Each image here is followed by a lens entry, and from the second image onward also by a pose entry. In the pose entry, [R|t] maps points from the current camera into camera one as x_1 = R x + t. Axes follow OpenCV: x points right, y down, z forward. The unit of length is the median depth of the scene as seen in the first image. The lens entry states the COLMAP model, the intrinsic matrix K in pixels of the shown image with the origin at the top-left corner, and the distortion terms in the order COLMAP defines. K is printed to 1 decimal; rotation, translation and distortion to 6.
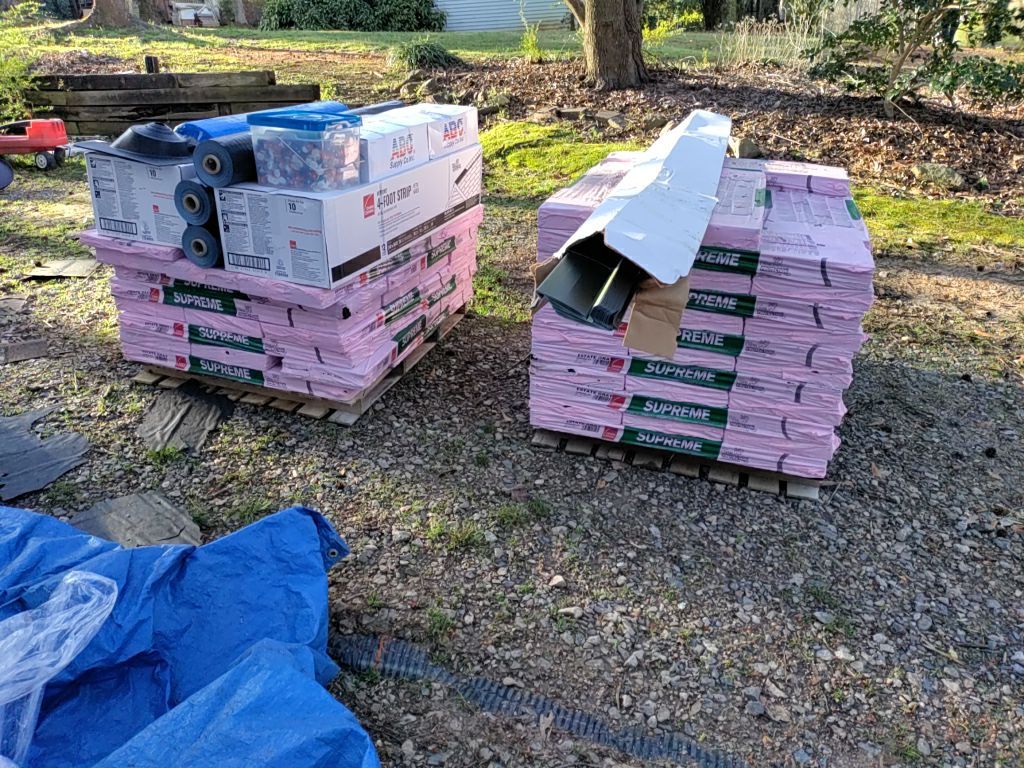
lens RADIAL K [[744.2, 0, 508.1], [0, 744.2, 386.9], [0, 0, 1]] dist [0.030898, -0.046297]
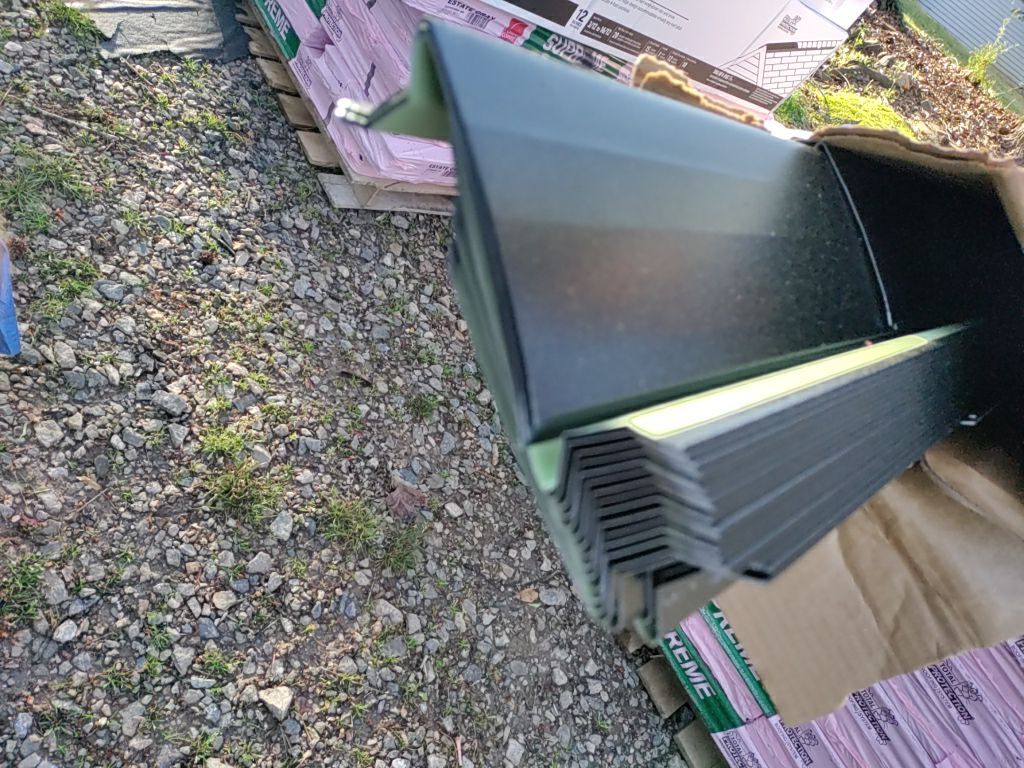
lens RADIAL K [[744.2, 0, 508.1], [0, 744.2, 386.9], [0, 0, 1]] dist [0.030898, -0.046297]
pose [[0.681557, 0.725189, -0.097883, 0.059072], [-0.704661, 0.686483, 0.179430, -0.064870], [0.197316, -0.053317, 0.978889, 0.483605]]
